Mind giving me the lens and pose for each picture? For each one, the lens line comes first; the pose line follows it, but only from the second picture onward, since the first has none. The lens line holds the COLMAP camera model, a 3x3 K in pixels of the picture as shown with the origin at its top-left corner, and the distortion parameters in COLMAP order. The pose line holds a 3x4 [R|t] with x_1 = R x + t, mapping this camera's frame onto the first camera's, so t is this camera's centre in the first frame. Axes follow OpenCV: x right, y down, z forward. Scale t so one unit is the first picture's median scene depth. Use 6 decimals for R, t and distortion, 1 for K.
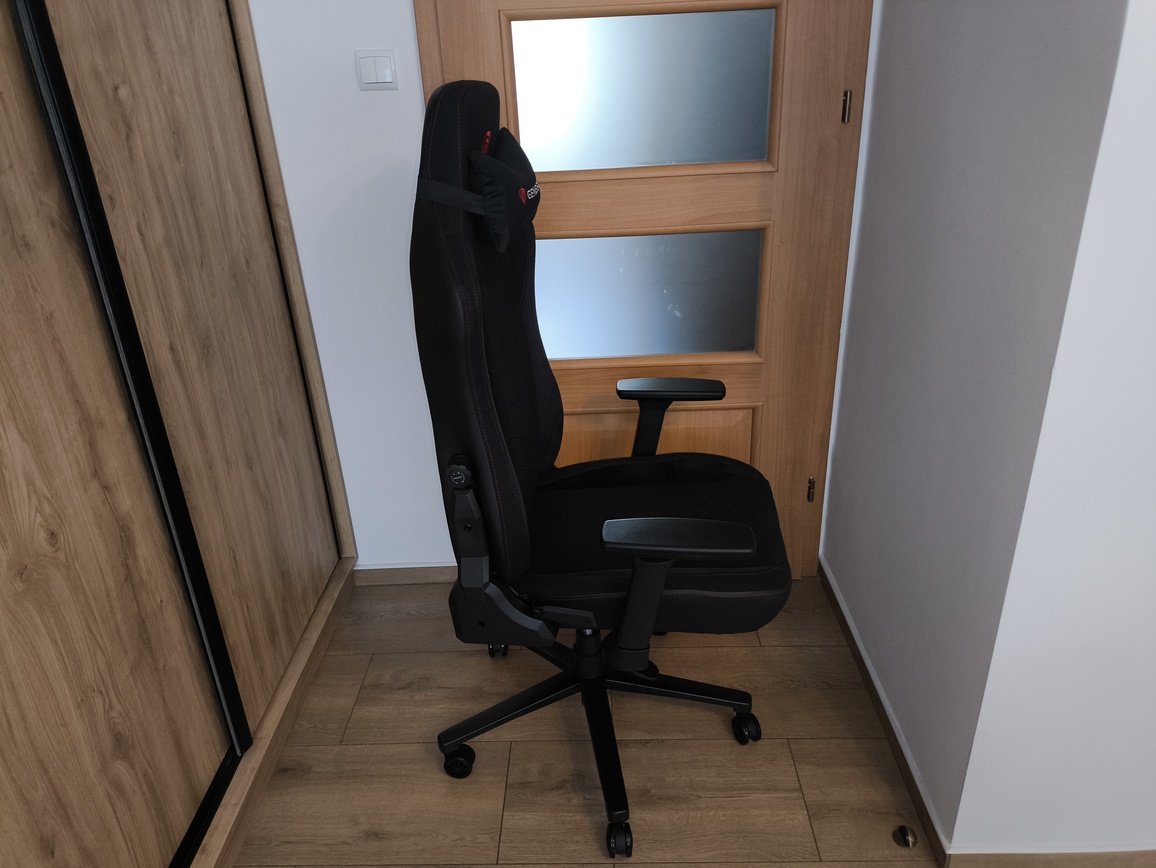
lens RADIAL K [[844.7, 0, 578.0], [0, 844.7, 434.0], [0, 0, 1]] dist [0.089432, -0.164093]
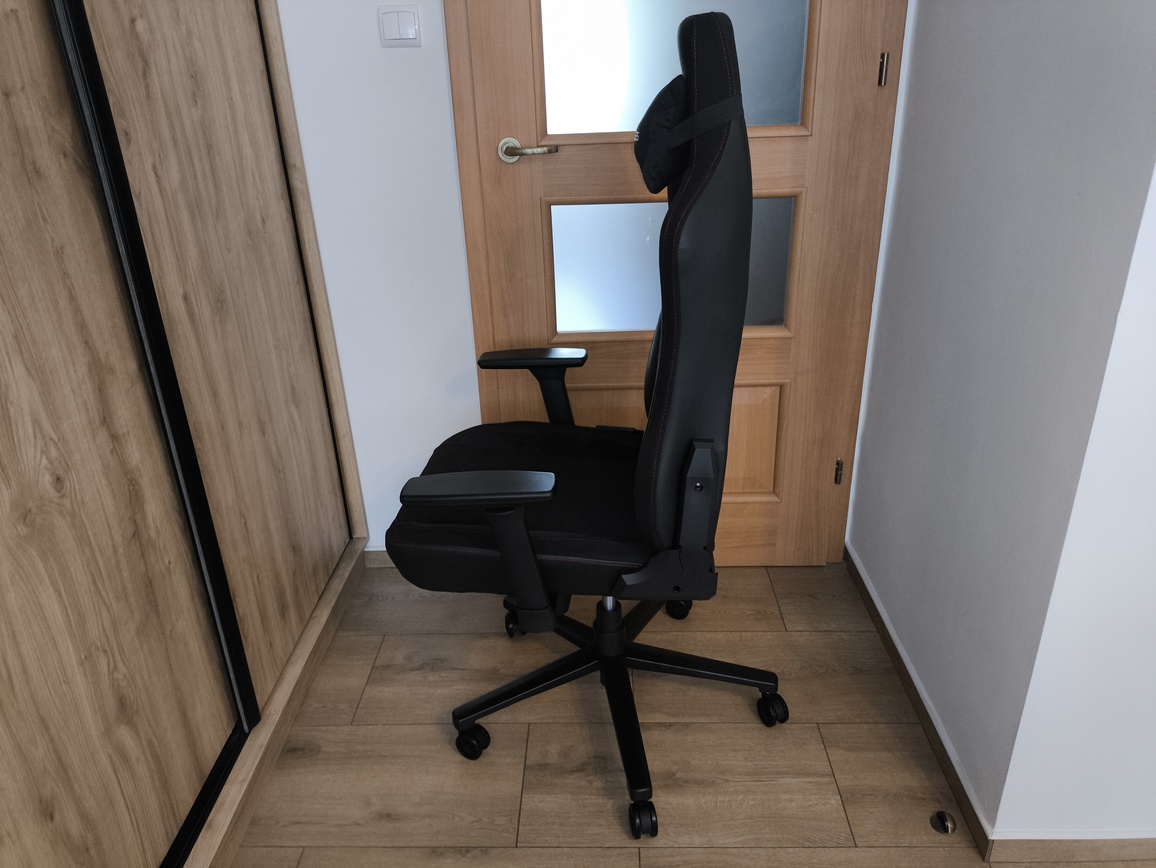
lens RADIAL K [[848.4, 0, 581.2], [0, 848.4, 435.5], [0, 0, 1]] dist [0.066285, -0.124601]
pose [[0.999932, 0.011658, 0.000621, -0.025908], [-0.011649, 0.999846, -0.013112, 0.051863], [-0.000773, 0.013104, 0.999914, 0.036186]]
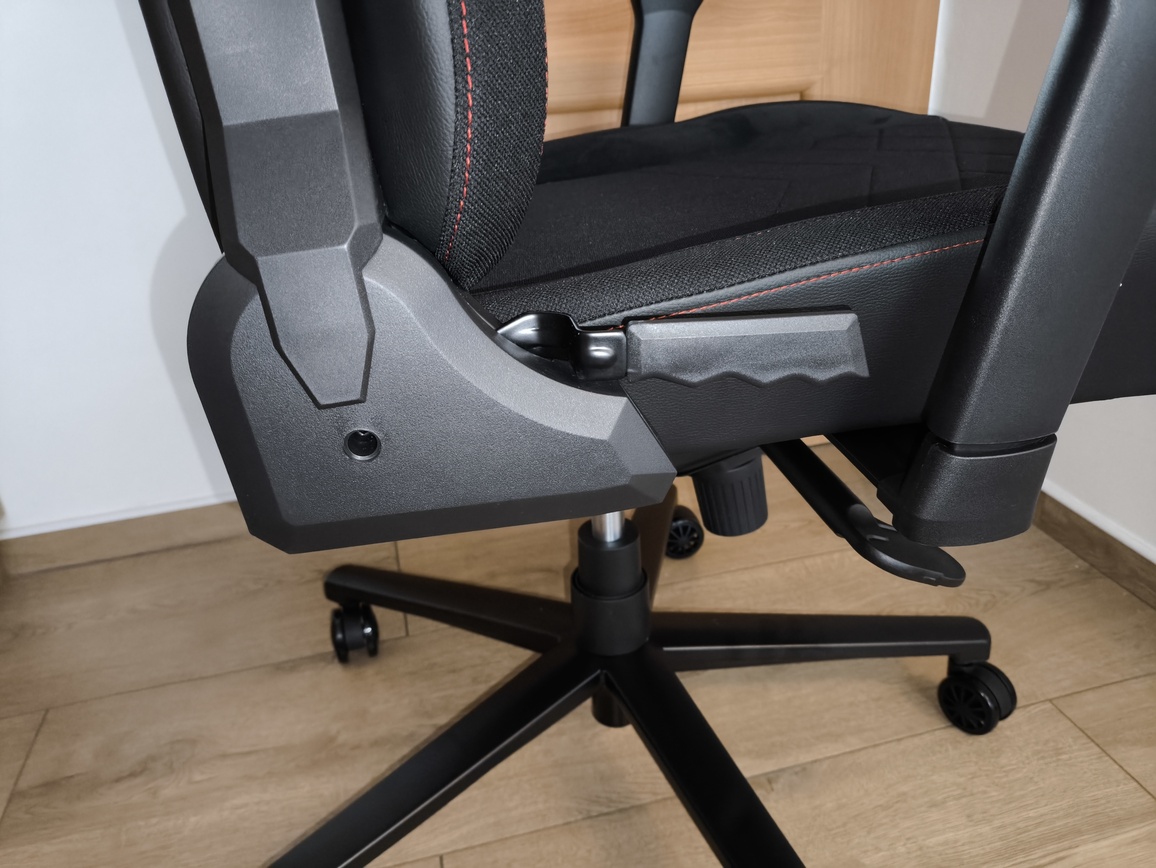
lens RADIAL K [[863.7, 0, 582.2], [0, 863.7, 442.1], [0, 0, 1]] dist [-0.004268, -0.008093]
pose [[0.960499, -0.124662, 0.248800, -0.096969], [0.125636, 0.992004, 0.012025, 0.193800], [-0.248310, 0.019708, 0.968480, 0.651121]]
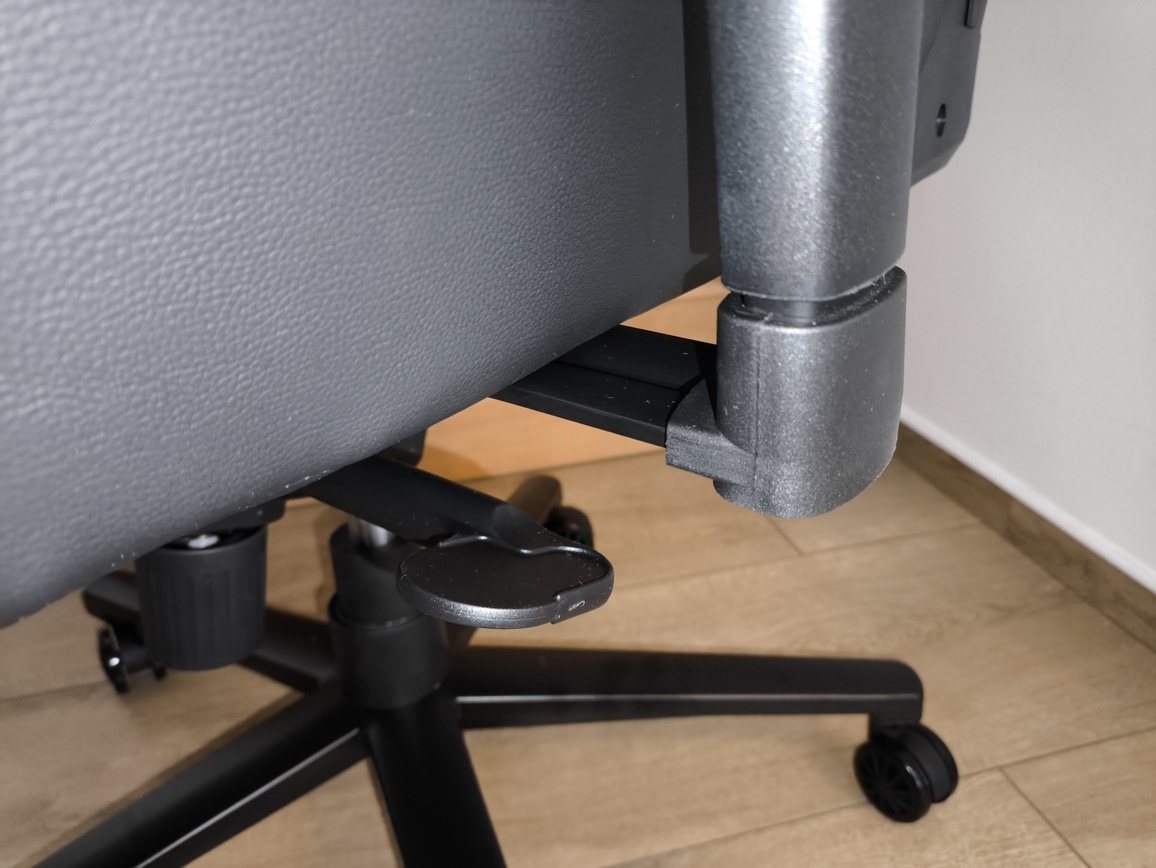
lens RADIAL K [[872.7, 0, 578.0], [0, 872.7, 434.0], [0, 0, 1]] dist [-0.025308, 0.007794]
pose [[0.963944, -0.109005, 0.242755, 0.013628], [0.114029, 0.993455, -0.006699, 0.218828], [-0.240436, 0.034139, 0.970064, 0.742021]]
